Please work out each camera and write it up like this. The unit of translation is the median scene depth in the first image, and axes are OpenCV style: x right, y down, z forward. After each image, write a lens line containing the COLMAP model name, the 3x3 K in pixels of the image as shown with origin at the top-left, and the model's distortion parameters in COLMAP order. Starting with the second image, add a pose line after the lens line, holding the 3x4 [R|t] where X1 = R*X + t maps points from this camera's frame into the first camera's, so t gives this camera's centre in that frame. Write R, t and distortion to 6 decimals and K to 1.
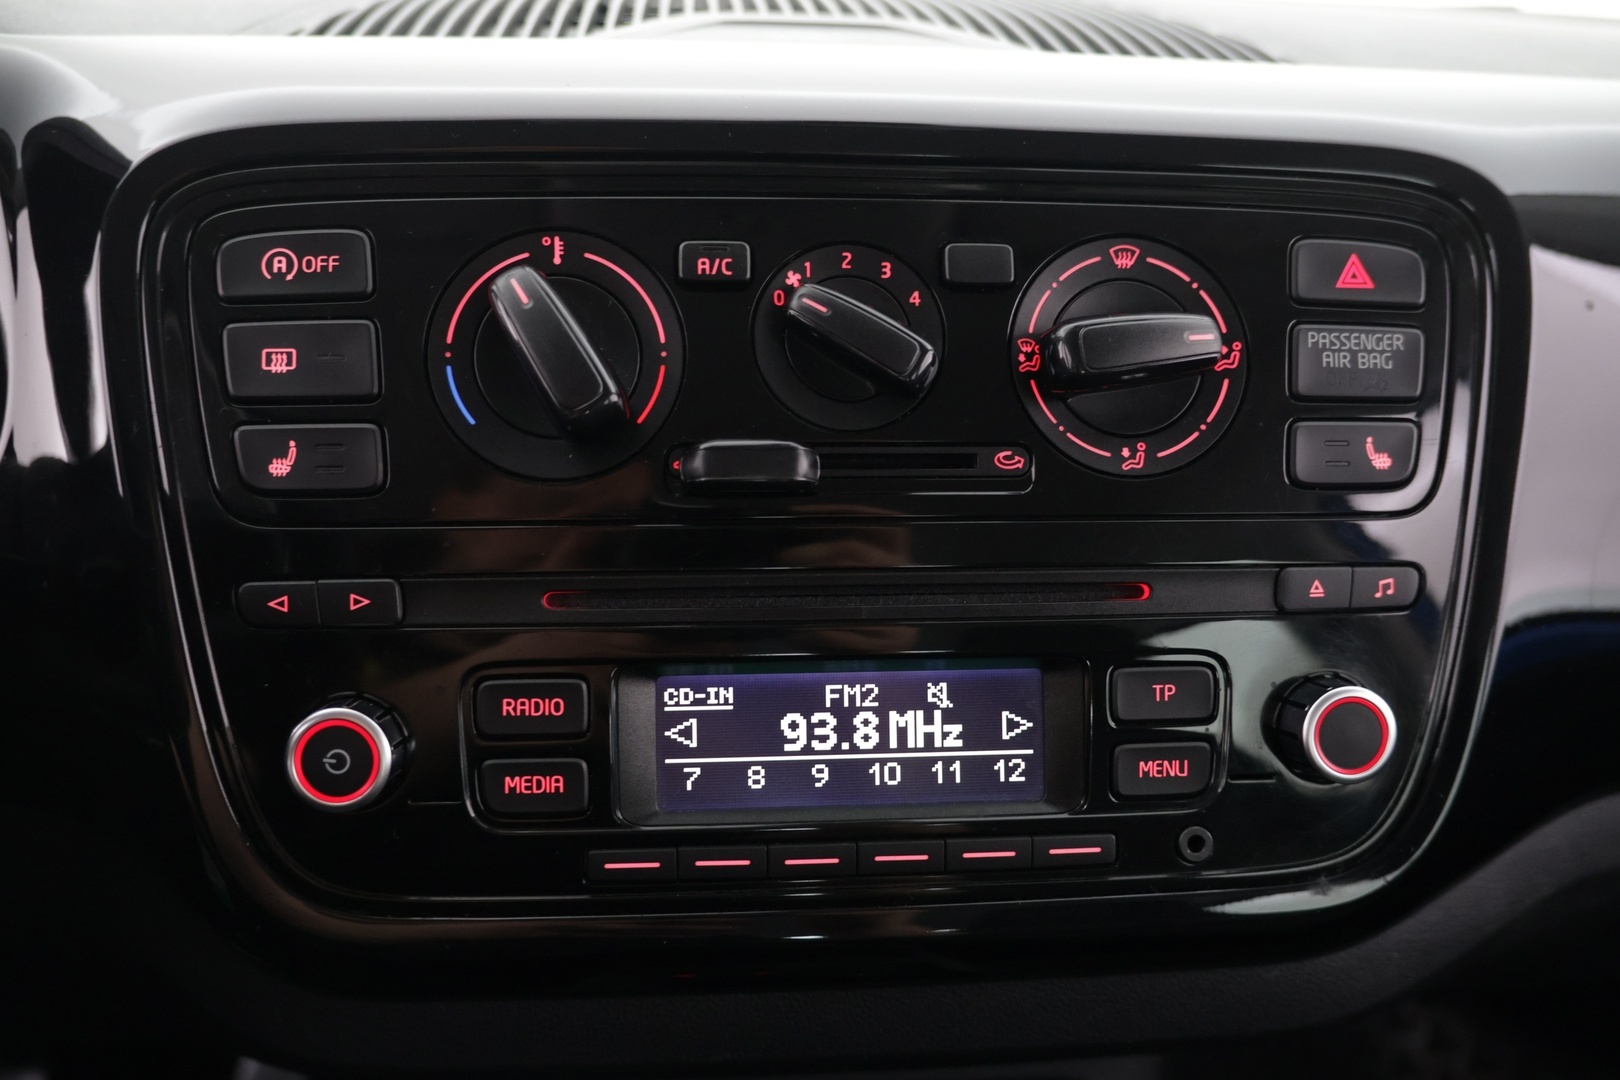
lens RADIAL K [[1341.6, 0, 817.7], [0, 1341.6, 546.7], [0, 0, 1]] dist [-0.025124, 0.001652]
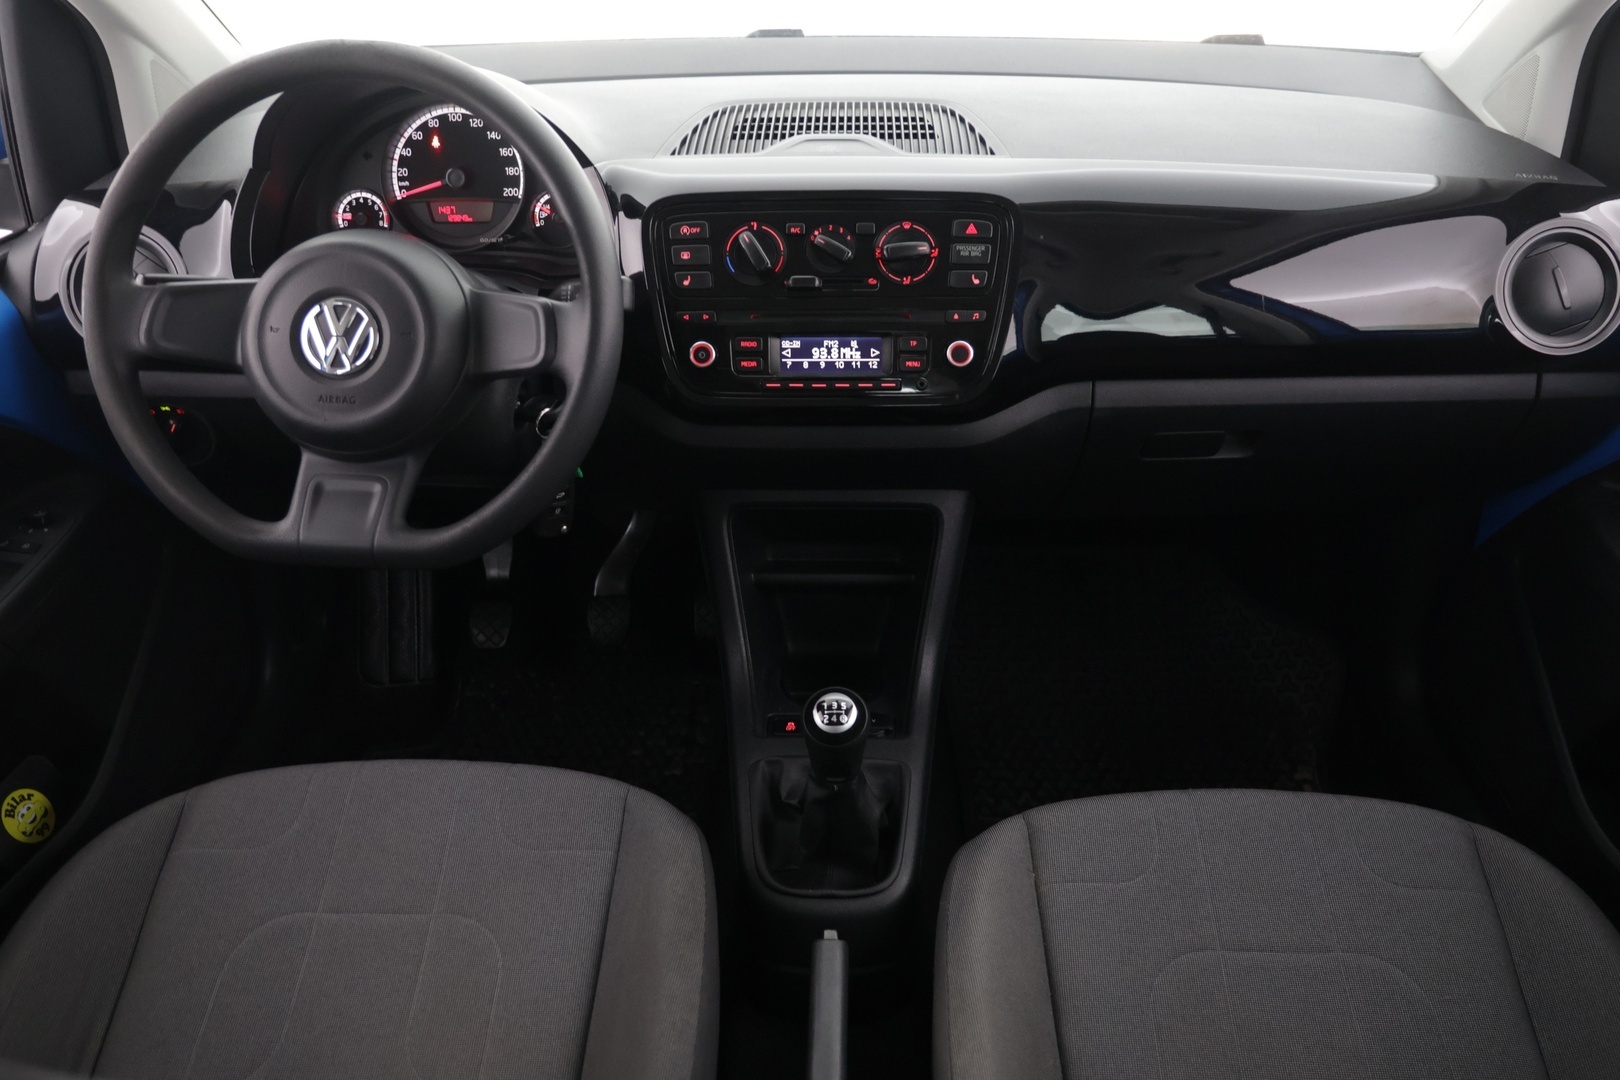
lens RADIAL K [[1341.6, 0, 797.9], [0, 1341.6, 498.0], [0, 0, 1]] dist [-0.025124, 0.001652]
pose [[0.991620, 0.022285, -0.127255, 0.430223], [-0.008779, 0.994357, 0.105724, 0.146328], [0.128893, -0.103721, 0.986219, -2.833071]]
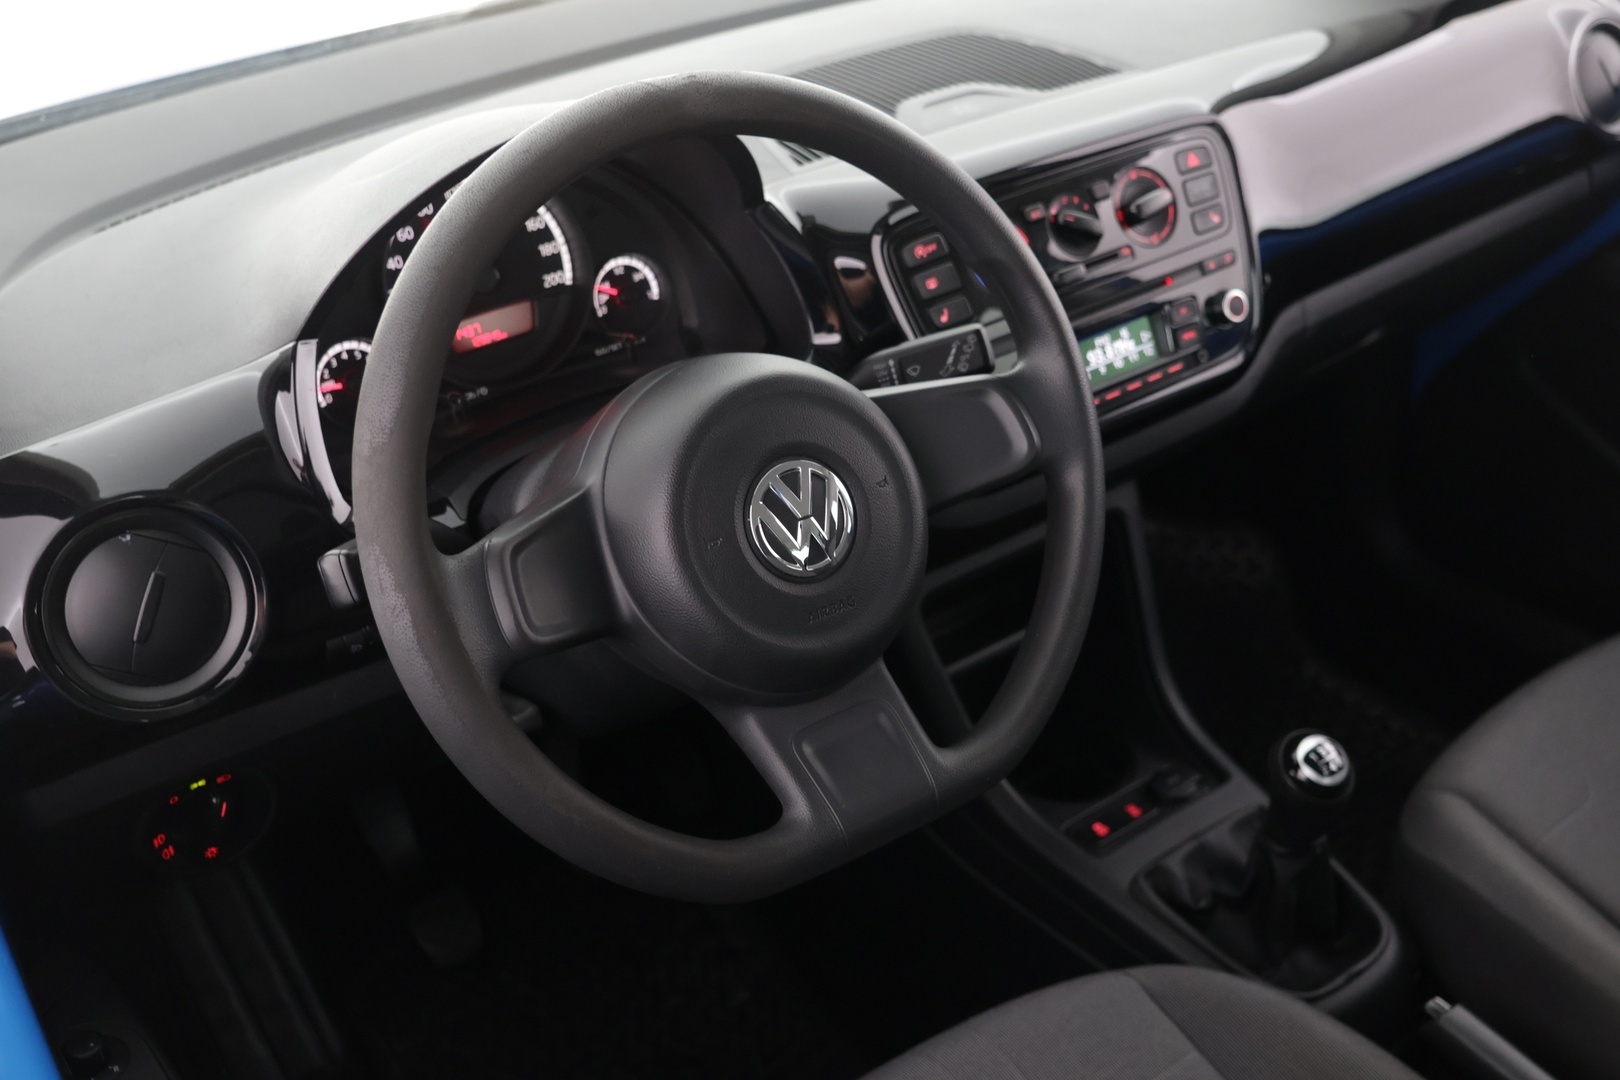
lens RADIAL K [[1697.0, 0, 805.7], [0, 1697.0, 546.6], [0, 0, 1]] dist [0.039660, 0.000000]
pose [[0.860005, -0.332964, 0.386687, -2.195527], [0.279770, 0.941401, 0.188393, -0.363459], [-0.426756, -0.053835, 0.902763, -2.197100]]
